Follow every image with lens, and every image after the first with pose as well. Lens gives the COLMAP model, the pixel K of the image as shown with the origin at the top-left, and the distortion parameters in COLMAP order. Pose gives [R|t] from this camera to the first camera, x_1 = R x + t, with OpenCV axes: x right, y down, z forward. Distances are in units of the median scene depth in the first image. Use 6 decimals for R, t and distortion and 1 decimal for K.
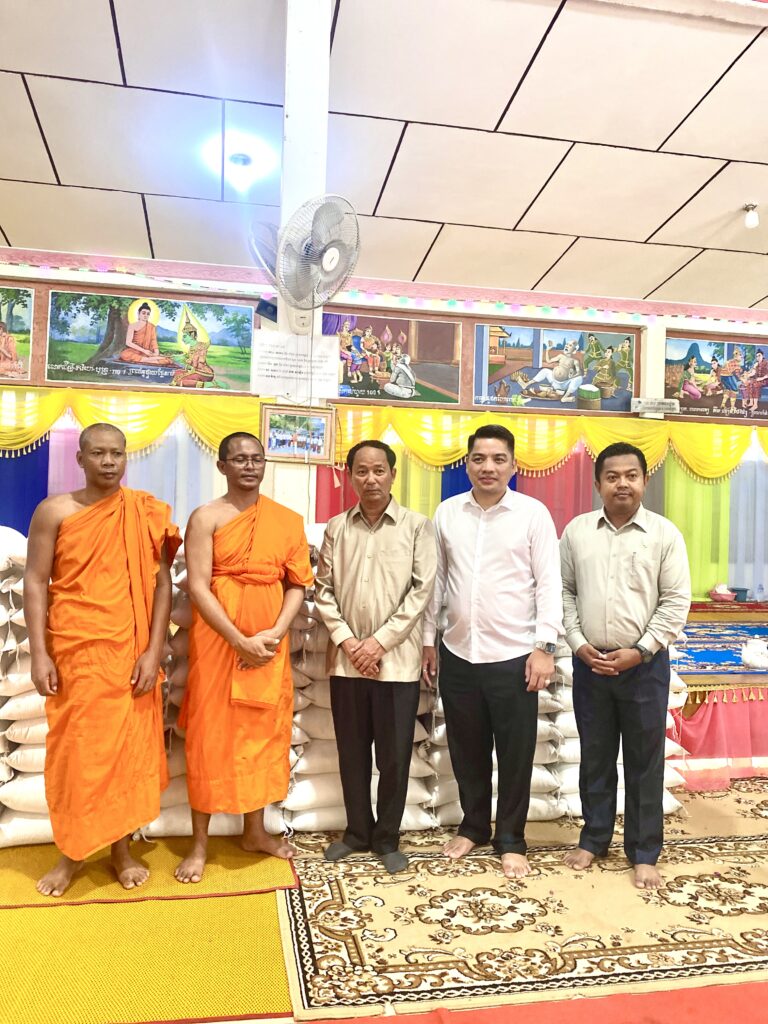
lens RADIAL K [[783.6, 0, 379.7], [0, 783.6, 503.4], [0, 0, 1]] dist [0.015945, -0.021005]
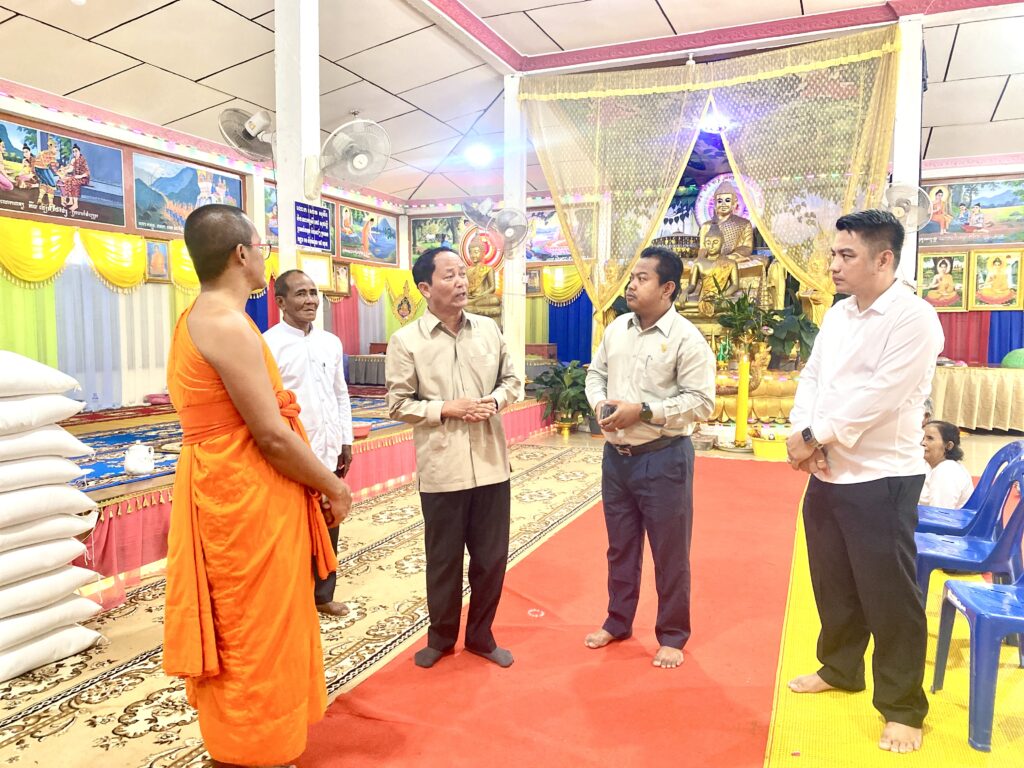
lens RADIAL K [[783.6, 0, 504.5], [0, 783.6, 382.0], [0, 0, 1]] dist [0.015945, -0.021005]
pose [[0.548976, -0.085991, 0.831403, -0.045652], [0.015328, 0.995562, 0.092848, 0.007896], [-0.835698, -0.038227, 0.547857, 0.061047]]
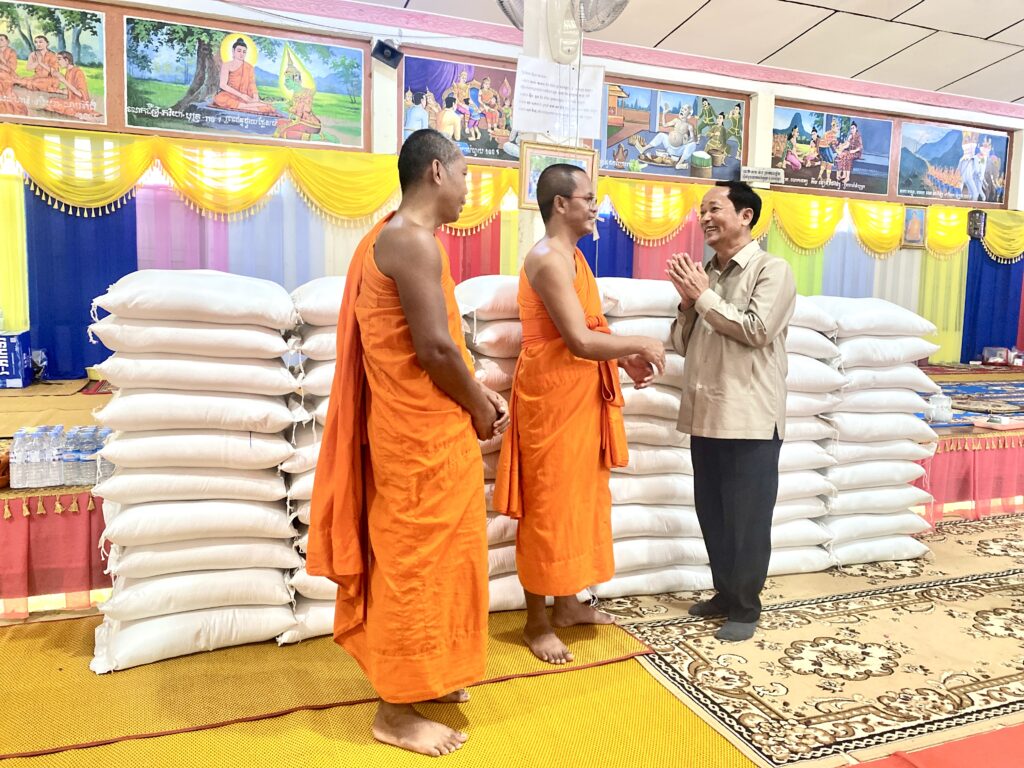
lens RADIAL K [[783.6, 0, 512.4], [0, 783.6, 381.5], [0, 0, 1]] dist [0.015945, -0.021005]
pose [[0.983377, -0.024435, 0.179921, -0.172547], [0.002744, 0.992790, 0.119834, 0.018621], [-0.181552, -0.117348, 0.976354, 0.054457]]
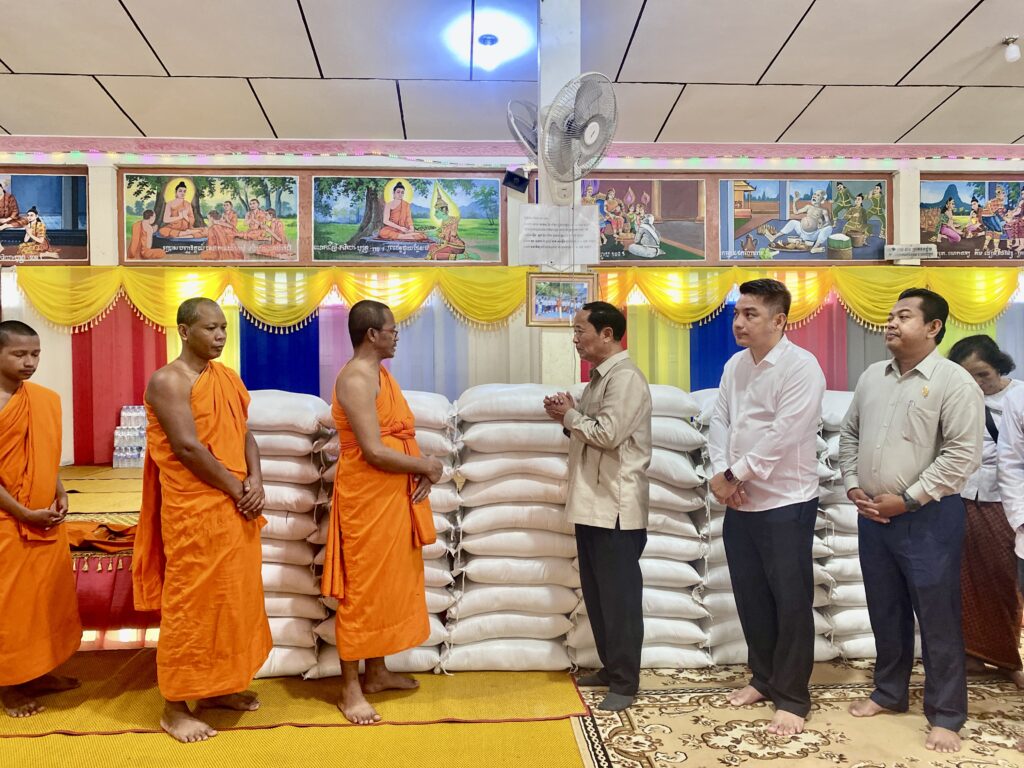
lens RADIAL K [[783.6, 0, 512.6], [0, 783.6, 377.7], [0, 0, 1]] dist [0.015945, -0.021005]
pose [[0.991038, -0.036118, -0.128608, -0.021029], [0.037959, 0.999208, 0.011894, 0.001367], [0.128077, -0.016669, 0.991624, -0.034713]]
